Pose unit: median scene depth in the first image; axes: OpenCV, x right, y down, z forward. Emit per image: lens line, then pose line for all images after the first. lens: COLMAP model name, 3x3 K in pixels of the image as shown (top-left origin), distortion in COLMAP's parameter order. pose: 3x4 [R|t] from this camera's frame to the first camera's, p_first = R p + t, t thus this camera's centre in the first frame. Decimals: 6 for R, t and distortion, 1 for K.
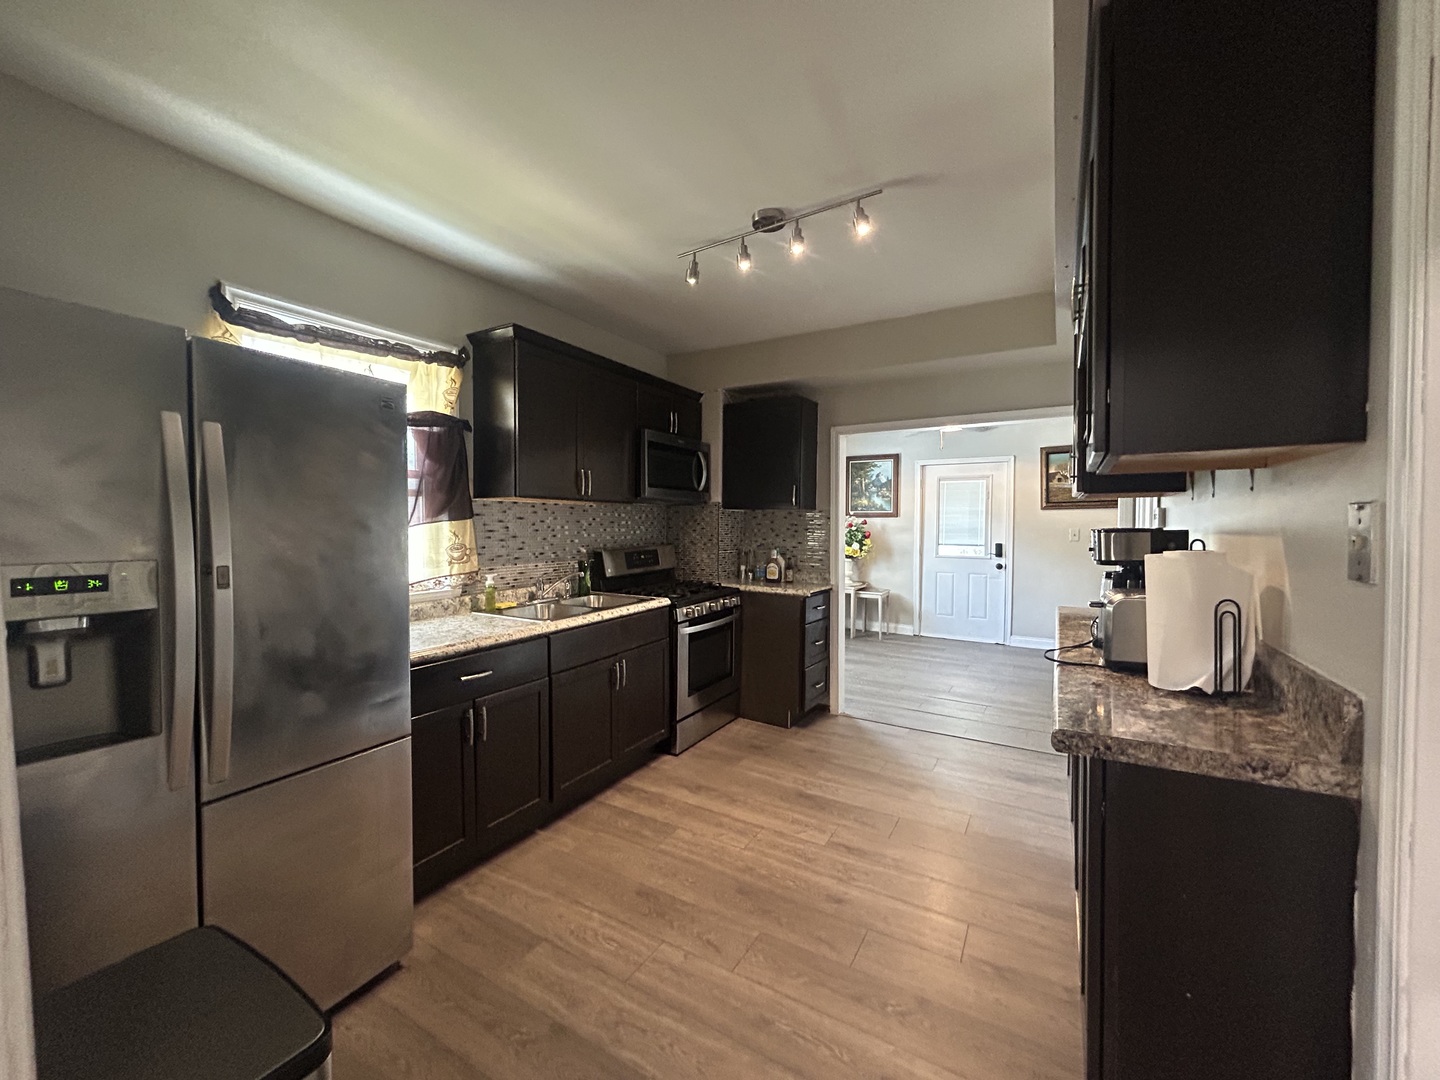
lens RADIAL K [[583.9, 0, 721.0], [0, 583.9, 537.0], [0, 0, 1]] dist [-0.001370, -0.000840]
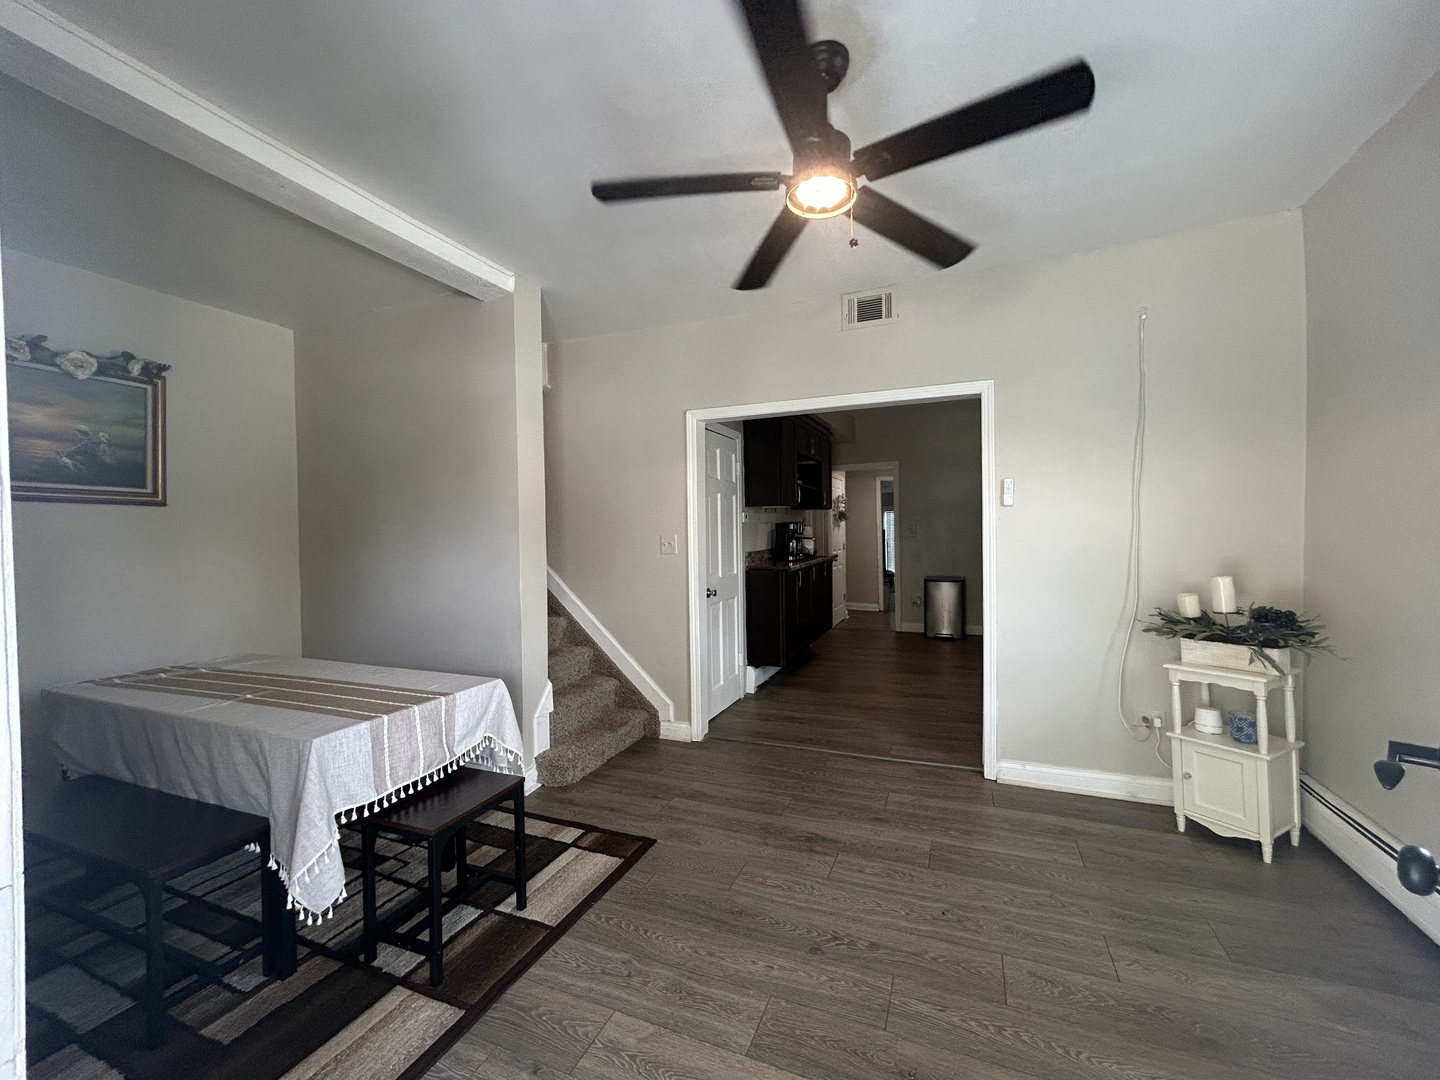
lens RADIAL K [[583.9, 0, 723.4], [0, 583.9, 535.2], [0, 0, 1]] dist [-0.001370, -0.000840]
pose [[-0.990586, 0.018160, -0.135682, 0.656122], [0.013140, 0.999199, 0.037797, -0.029204], [0.136260, 0.035658, -0.990031, 1.753336]]
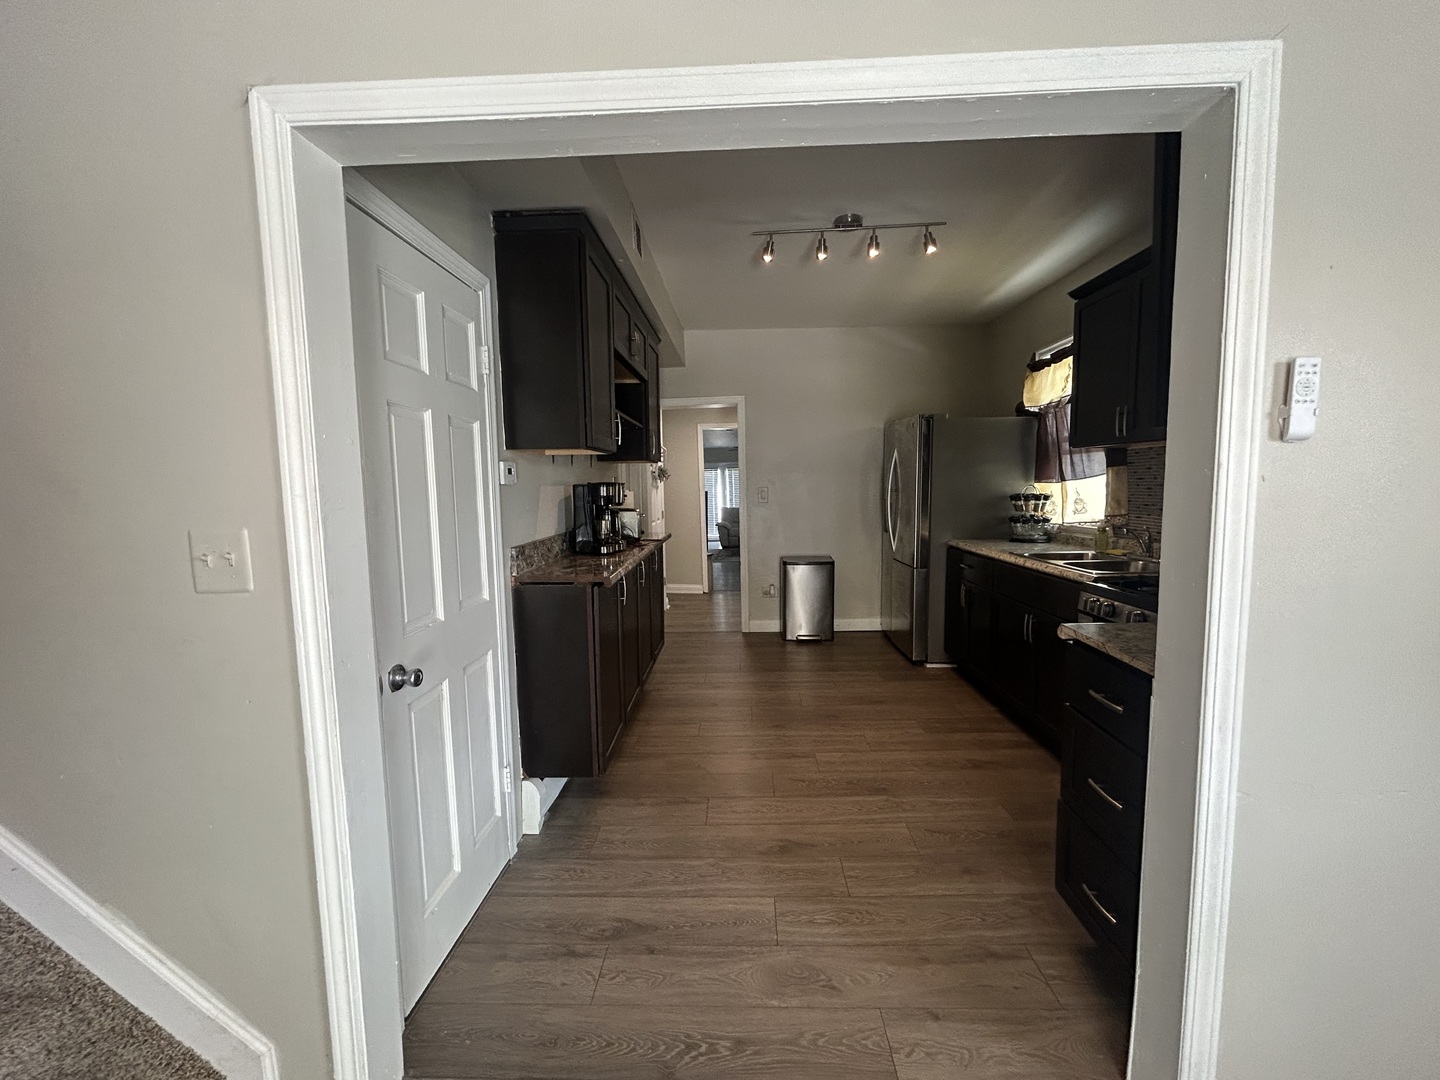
lens RADIAL K [[583.9, 0, 717.8], [0, 583.9, 542.1], [0, 0, 1]] dist [-0.001370, -0.000840]
pose [[-0.886762, 0.061667, -0.458094, 0.532669], [0.005689, 0.992442, 0.122586, -0.021868], [0.462191, 0.106098, -0.880411, 1.174568]]
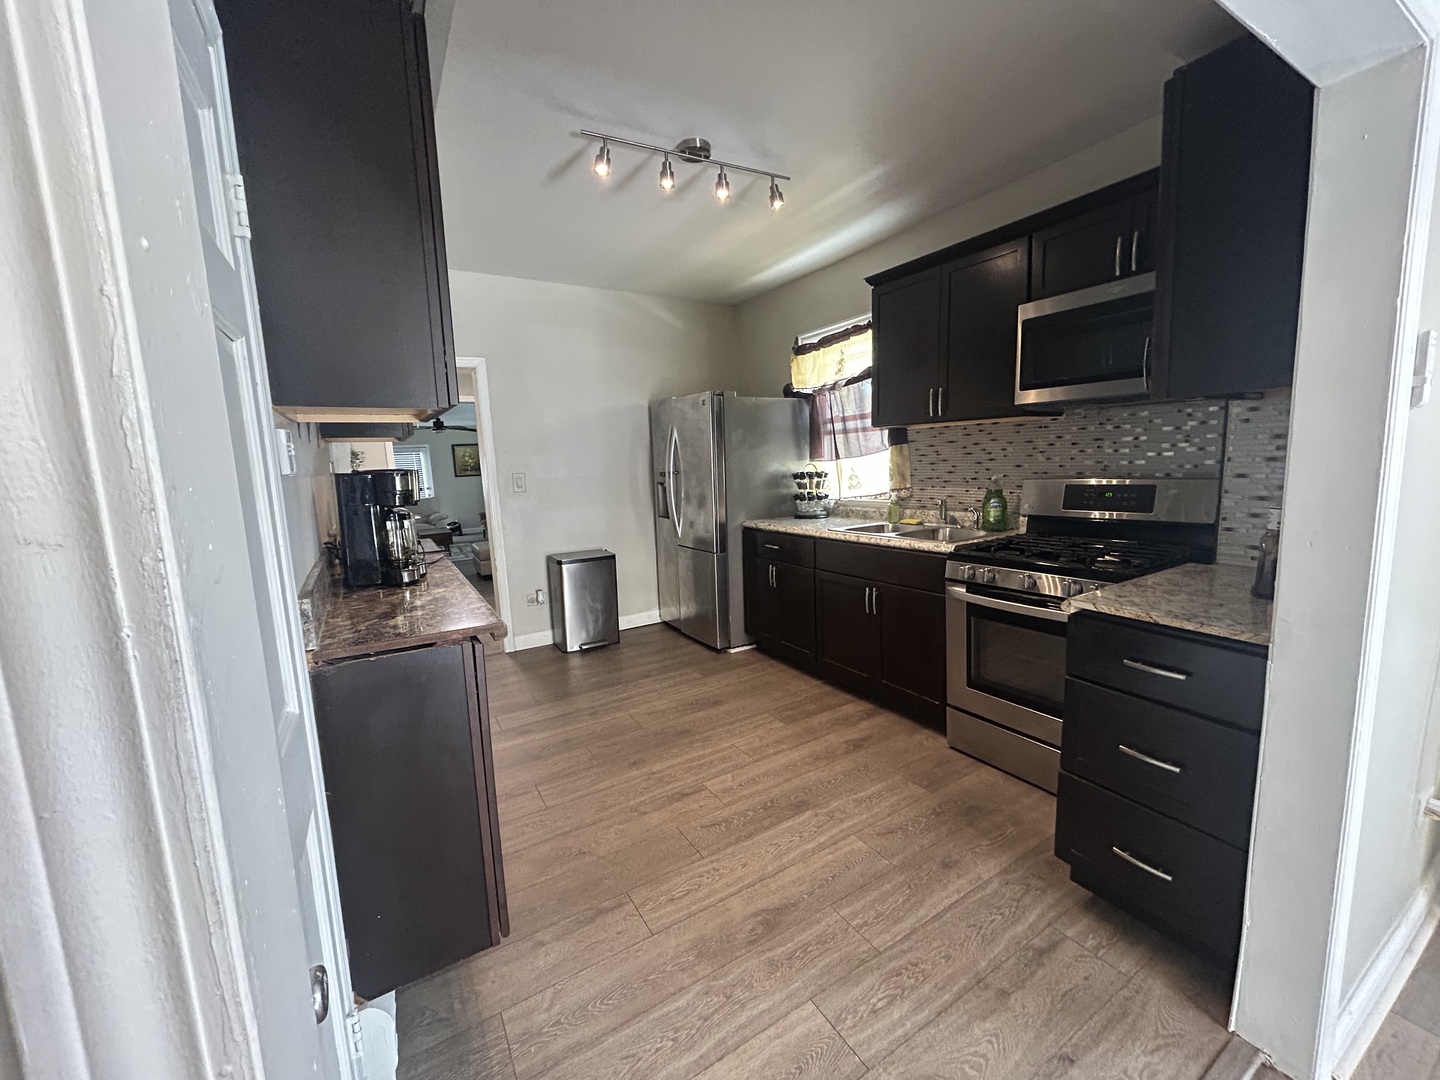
lens RADIAL K [[583.9, 0, 720.8], [0, 583.9, 541.4], [0, 0, 1]] dist [-0.001370, -0.000840]
pose [[-0.486257, 0.141014, -0.862362, 0.594934], [0.015316, 0.988116, 0.152942, -0.018196], [0.873682, 0.061161, -0.482638, 0.918430]]
